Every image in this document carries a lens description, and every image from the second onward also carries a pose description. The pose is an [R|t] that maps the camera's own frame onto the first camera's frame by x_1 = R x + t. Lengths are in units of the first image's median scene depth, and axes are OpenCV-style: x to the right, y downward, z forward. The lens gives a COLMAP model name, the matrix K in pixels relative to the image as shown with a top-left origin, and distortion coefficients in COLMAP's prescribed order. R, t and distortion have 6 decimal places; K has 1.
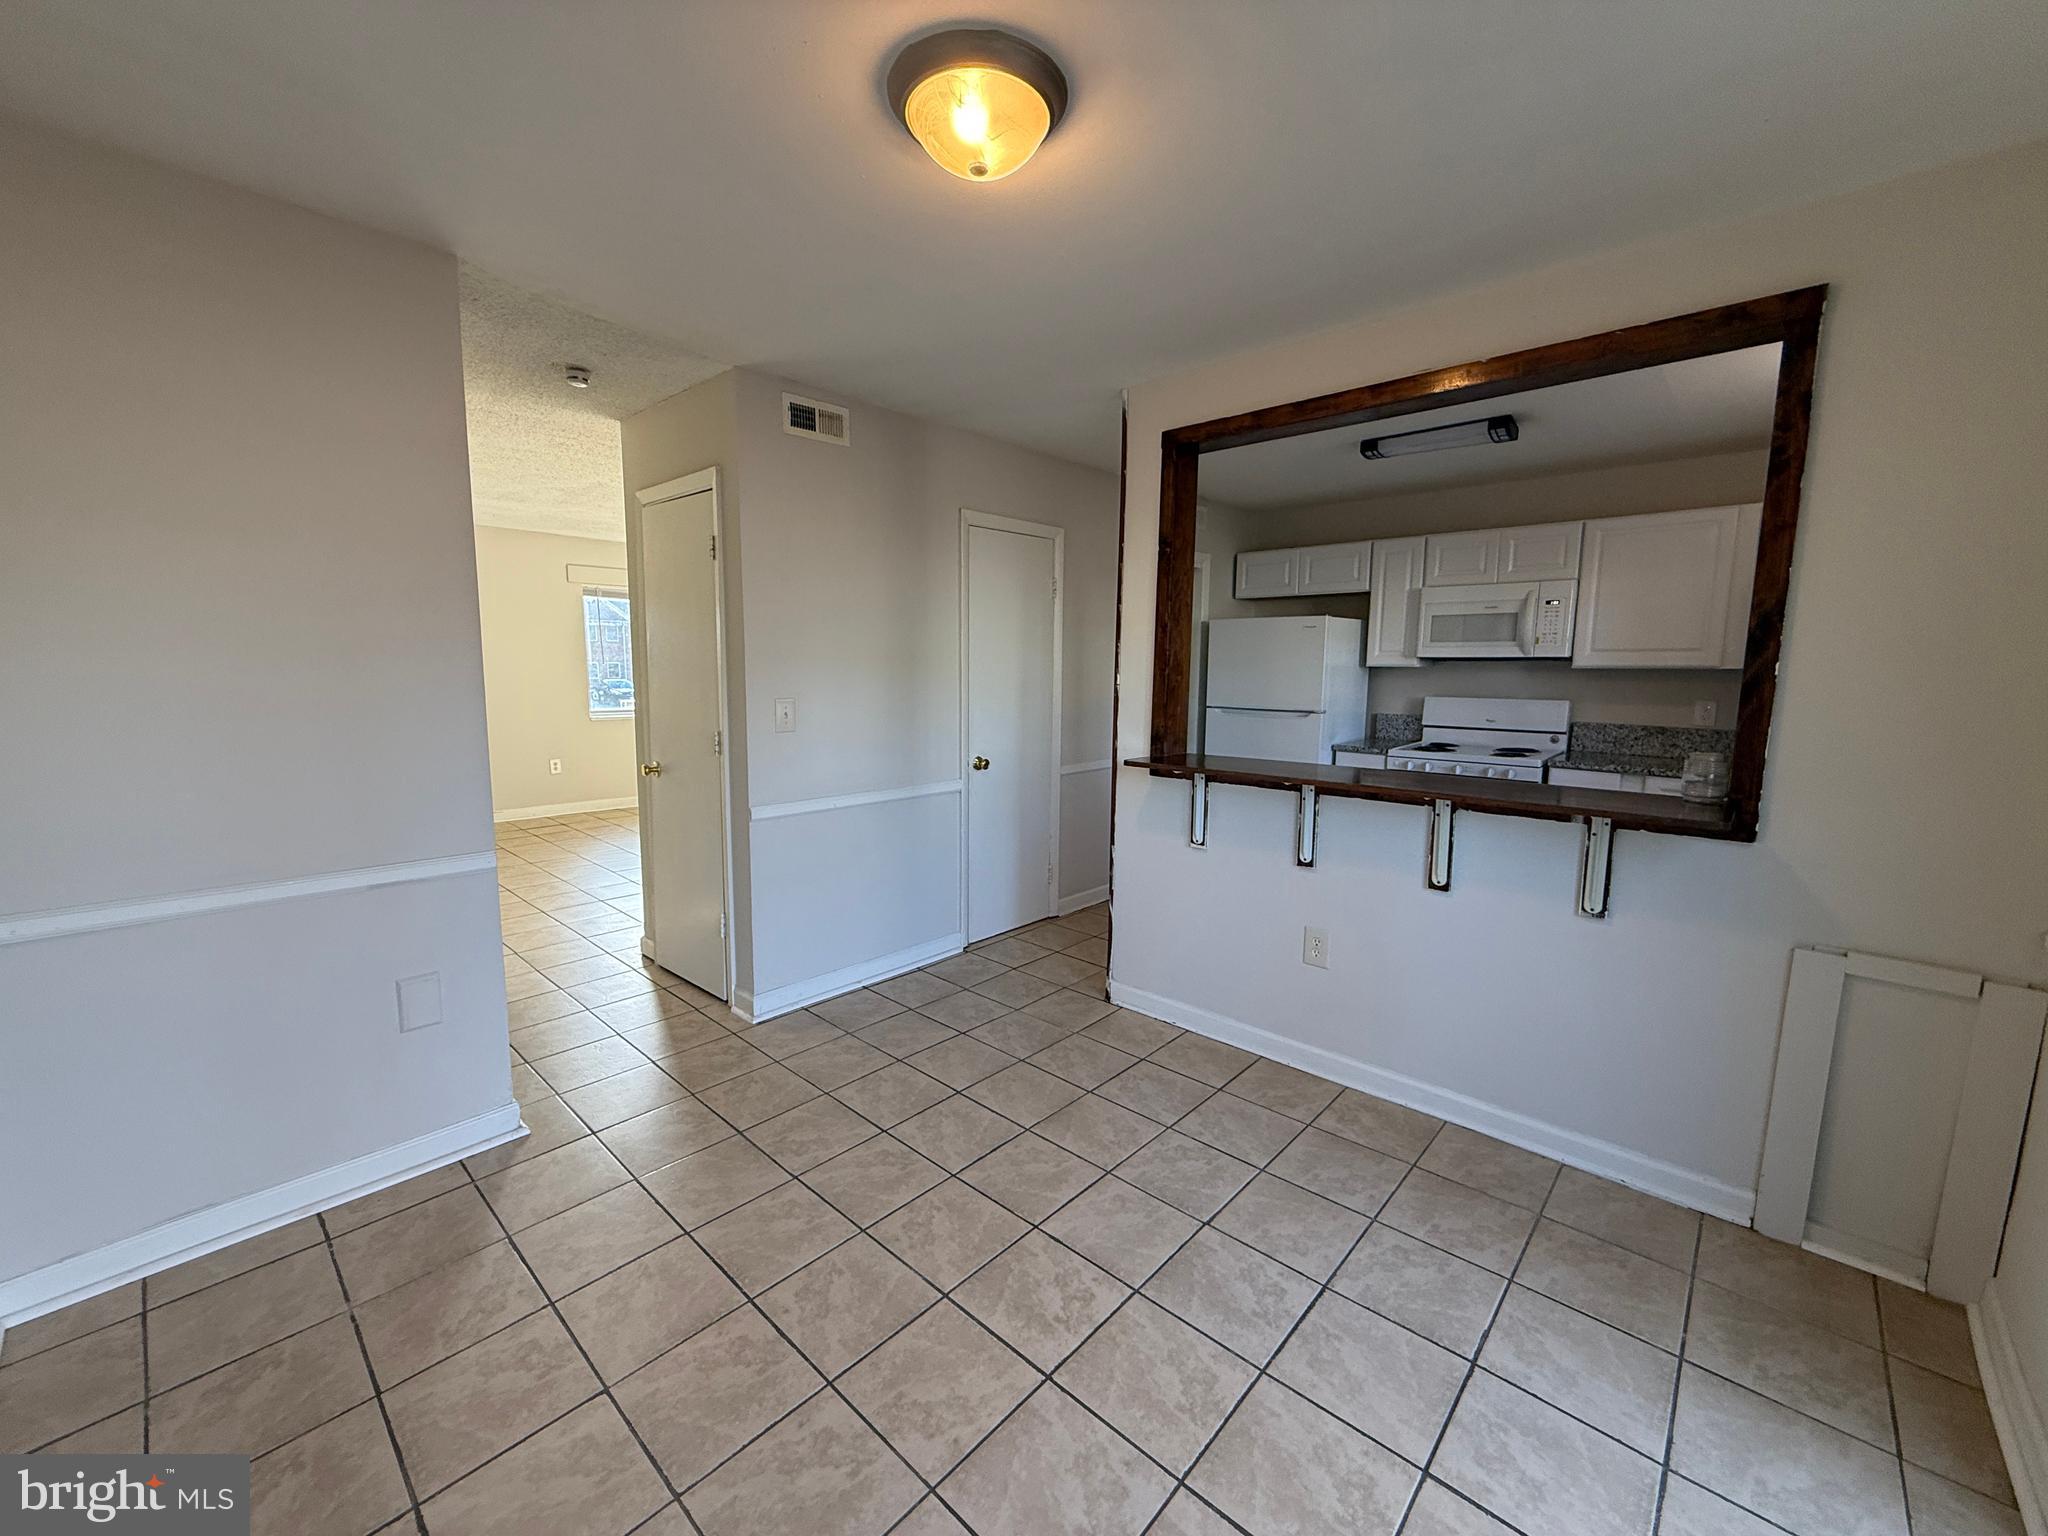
lens RADIAL K [[816.7, 0, 1018.3], [0, 816.7, 771.0], [0, 0, 1]] dist [-0.000583, 0.000010]
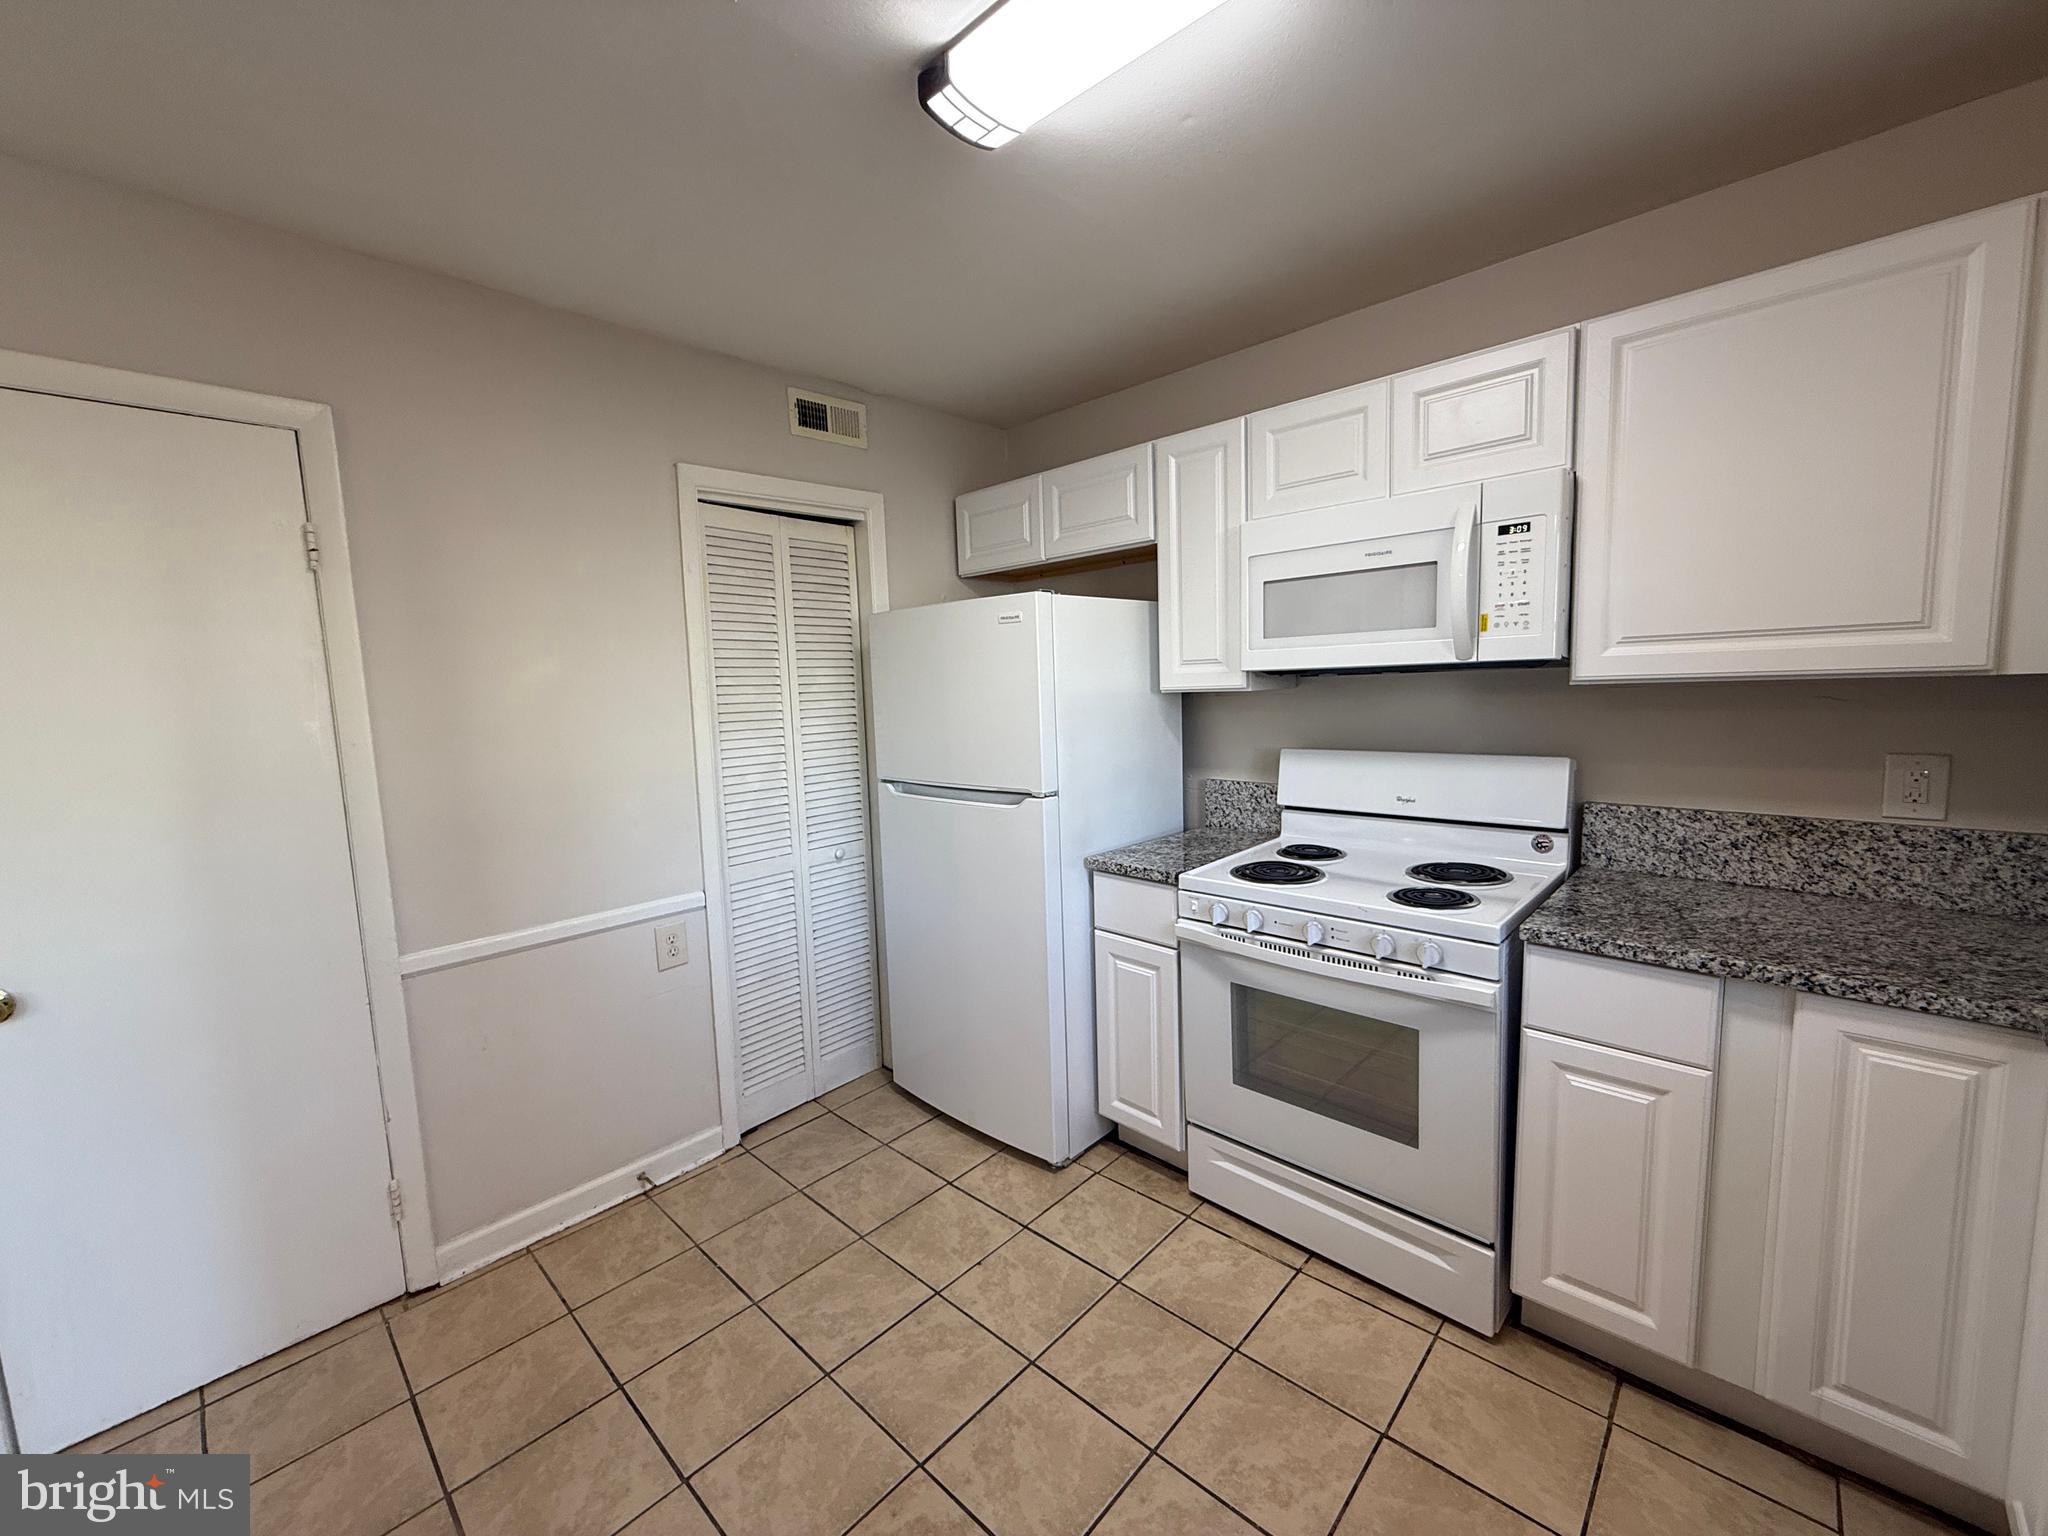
lens RADIAL K [[816.7, 0, 1019.4], [0, 816.7, 772.4], [0, 0, 1]] dist [-0.000583, 0.000010]
pose [[0.999125, -0.038753, -0.015708, 0.419807], [0.038410, 0.999030, -0.021544, -0.086808], [0.016528, 0.020922, 0.999644, 0.606062]]
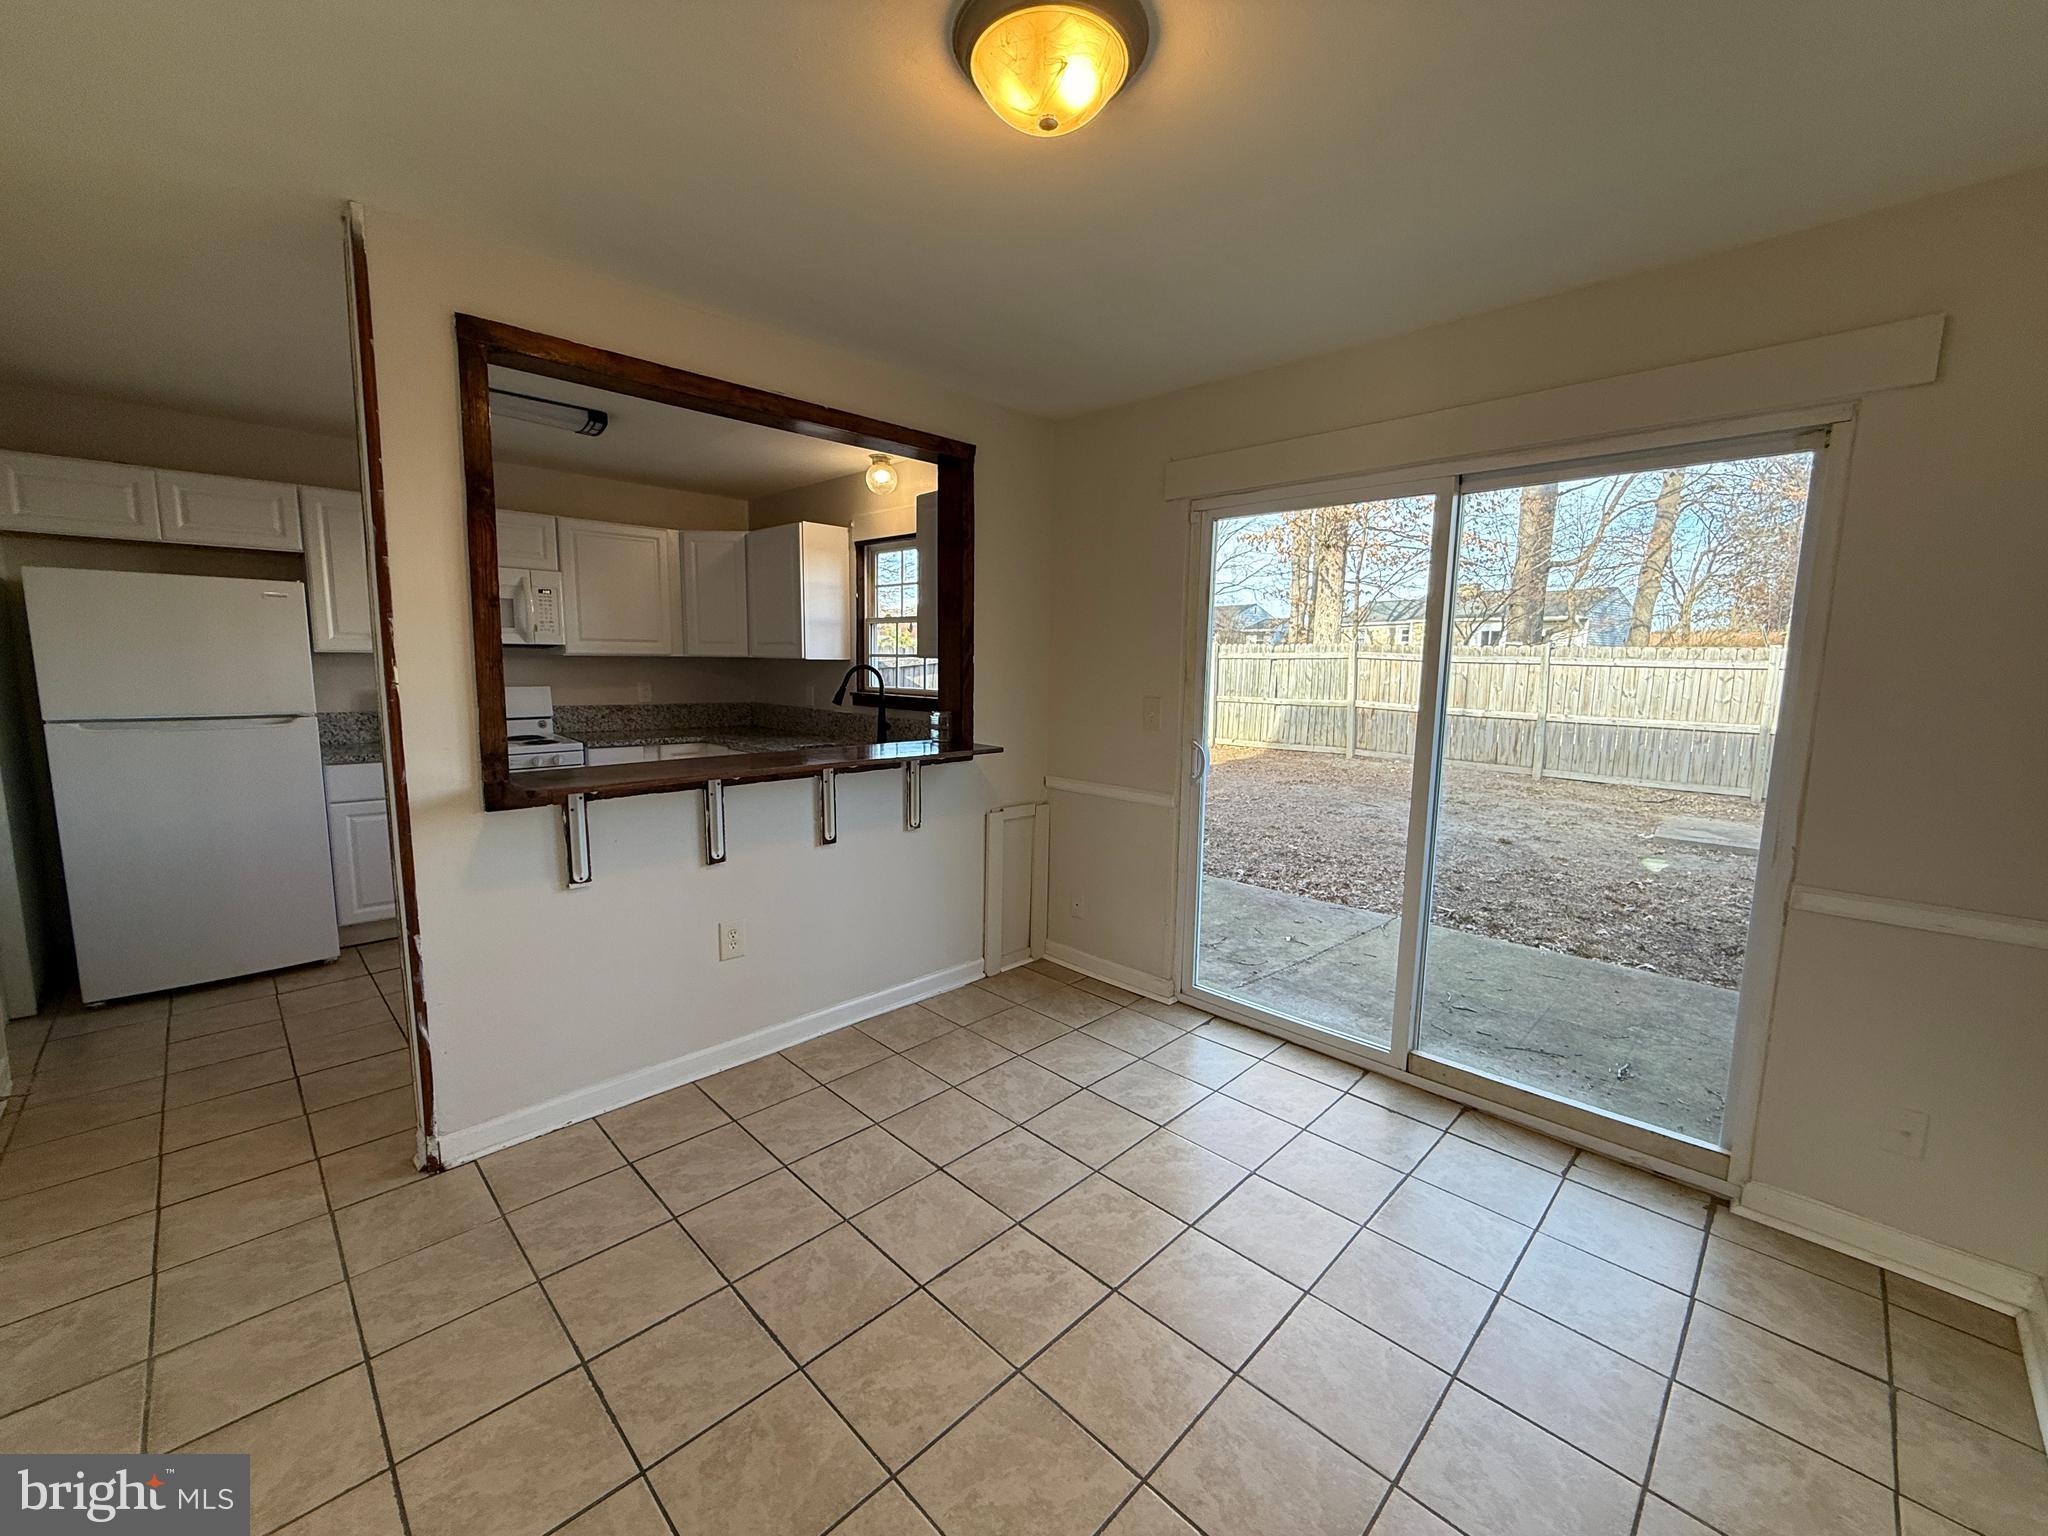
lens RADIAL K [[816.7, 0, 1017.2], [0, 816.7, 770.5], [0, 0, 1]] dist [-0.000583, 0.000010]
pose [[0.037175, -0.138334, 0.989688, -0.389467], [0.116910, 0.984173, 0.133172, -0.053168], [-0.992446, 0.110754, 0.052759, 0.390849]]
